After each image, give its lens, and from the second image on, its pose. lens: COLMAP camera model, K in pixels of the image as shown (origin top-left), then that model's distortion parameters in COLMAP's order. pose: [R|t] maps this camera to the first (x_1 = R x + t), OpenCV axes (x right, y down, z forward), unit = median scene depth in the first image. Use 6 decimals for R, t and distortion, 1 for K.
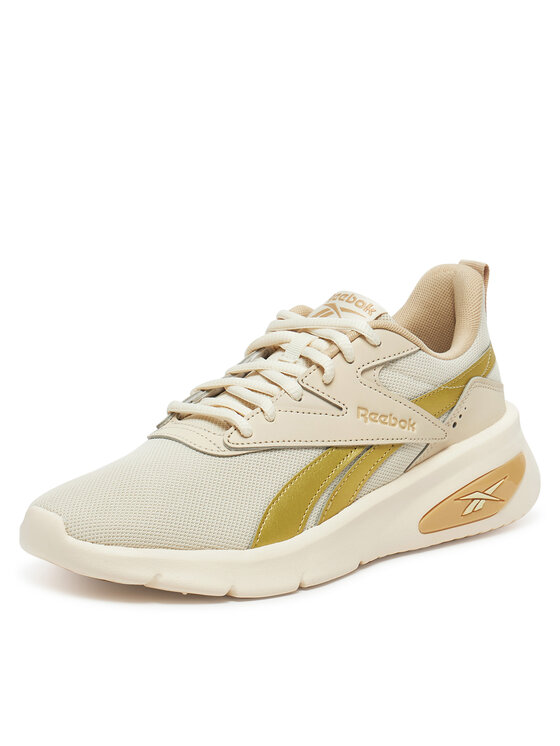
lens RADIAL K [[1400.0, 0, 280.0], [0, 1400.0, 373.0], [0, 0, 1]] dist [-0.732778, 0.002407]
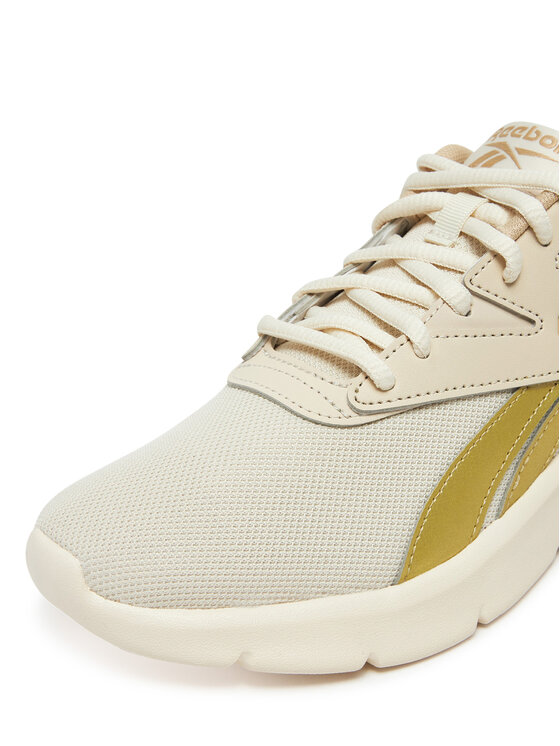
lens RADIAL K [[837.7, 0, 280.0], [0, 837.7, 373.0], [0, 0, 1]] dist [-0.114304, 0.001845]
pose [[0.992699, -0.034066, -0.115710, -0.026178], [0.063398, 0.963454, 0.260262, -0.055783], [0.102615, -0.265697, 0.958580, 0.628466]]
